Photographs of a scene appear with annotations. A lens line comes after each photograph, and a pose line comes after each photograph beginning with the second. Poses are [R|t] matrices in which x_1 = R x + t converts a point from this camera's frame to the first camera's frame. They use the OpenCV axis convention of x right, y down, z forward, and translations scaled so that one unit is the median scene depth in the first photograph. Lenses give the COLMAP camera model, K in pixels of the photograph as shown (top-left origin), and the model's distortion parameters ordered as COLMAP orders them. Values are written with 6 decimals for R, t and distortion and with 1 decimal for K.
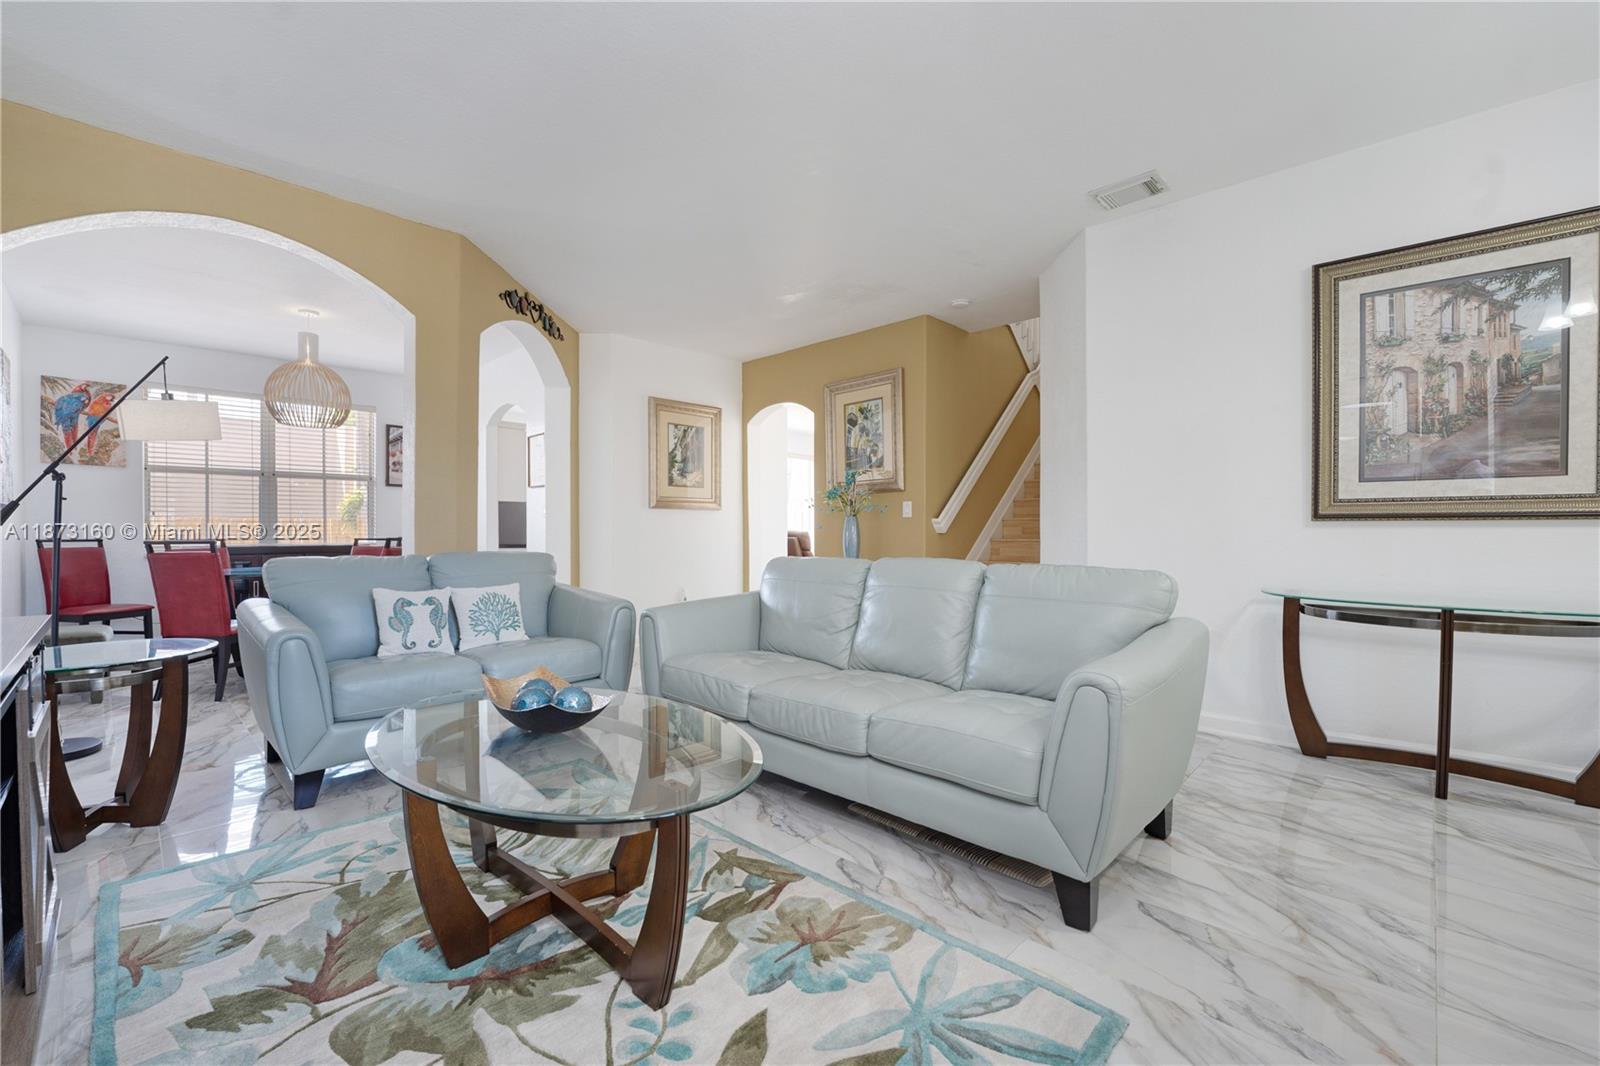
lens RADIAL K [[672.3, 0, 777.4], [0, 672.3, 527.8], [0, 0, 1]] dist [-0.034291, 0.005899]
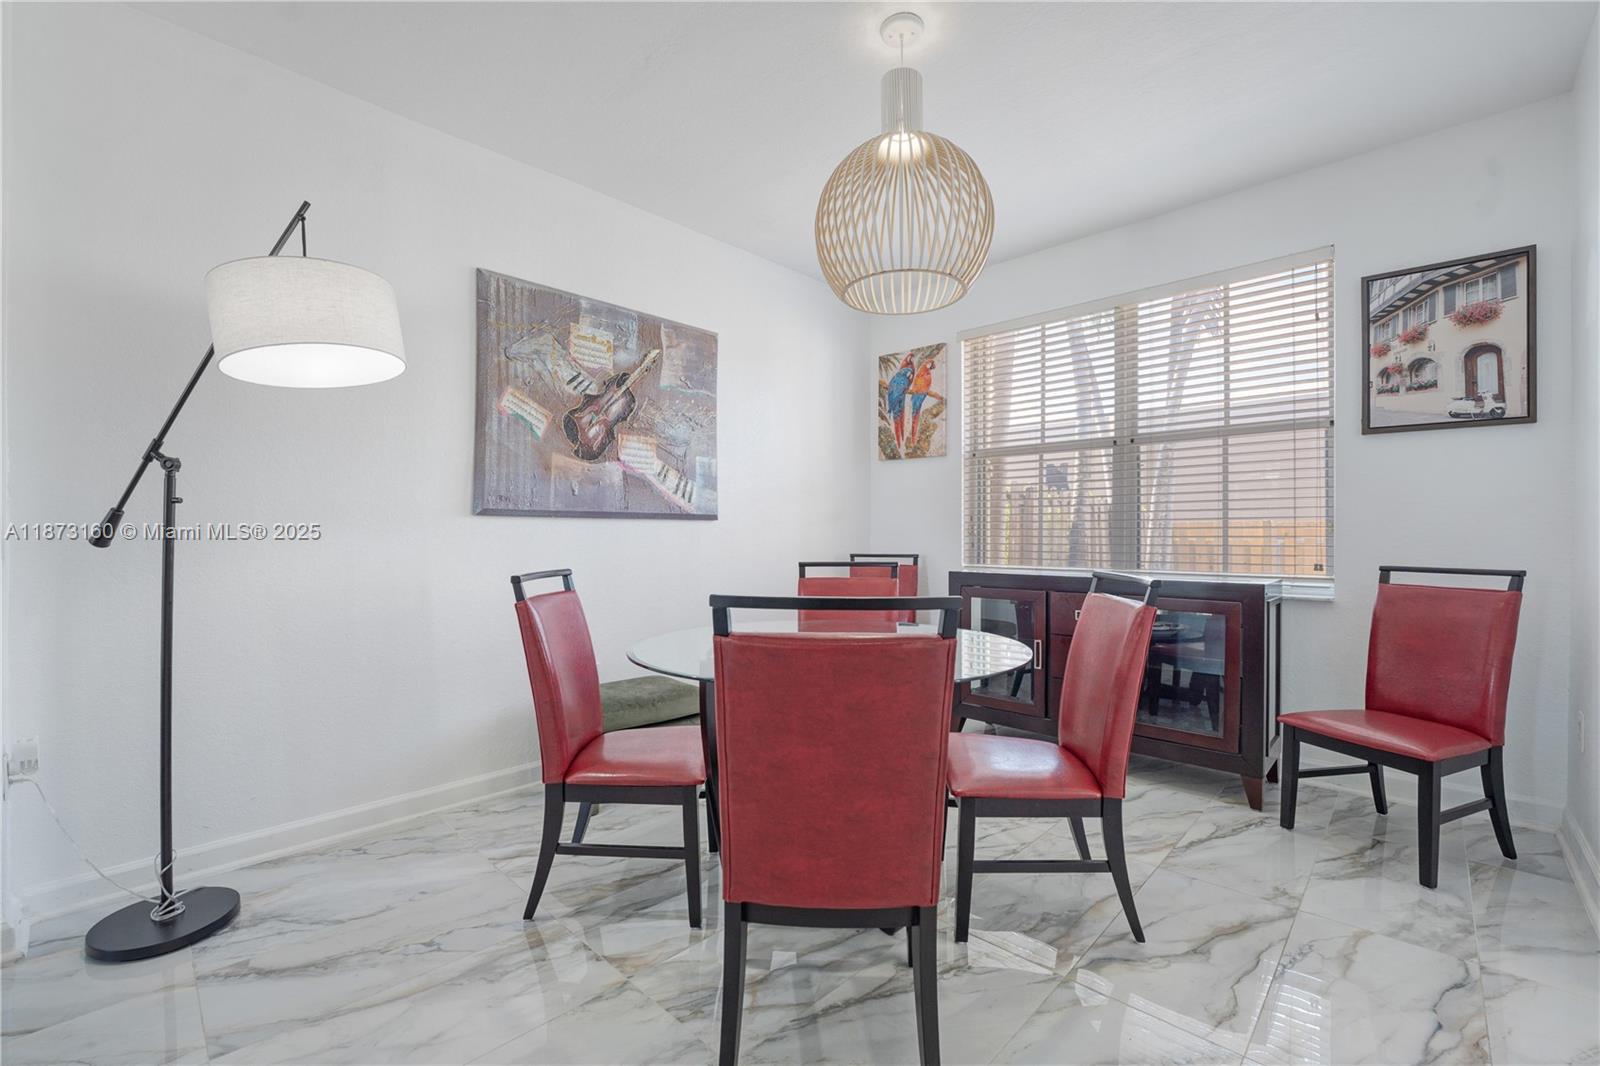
lens RADIAL K [[672.3, 0, 777.4], [0, 672.3, 527.8], [0, 0, 1]] dist [-0.034291, 0.005899]
pose [[0.013139, -0.008962, -0.999874, -0.274001], [0.002128, 0.999958, -0.008935, -0.007642], [0.999911, -0.002011, 0.013157, 0.848521]]
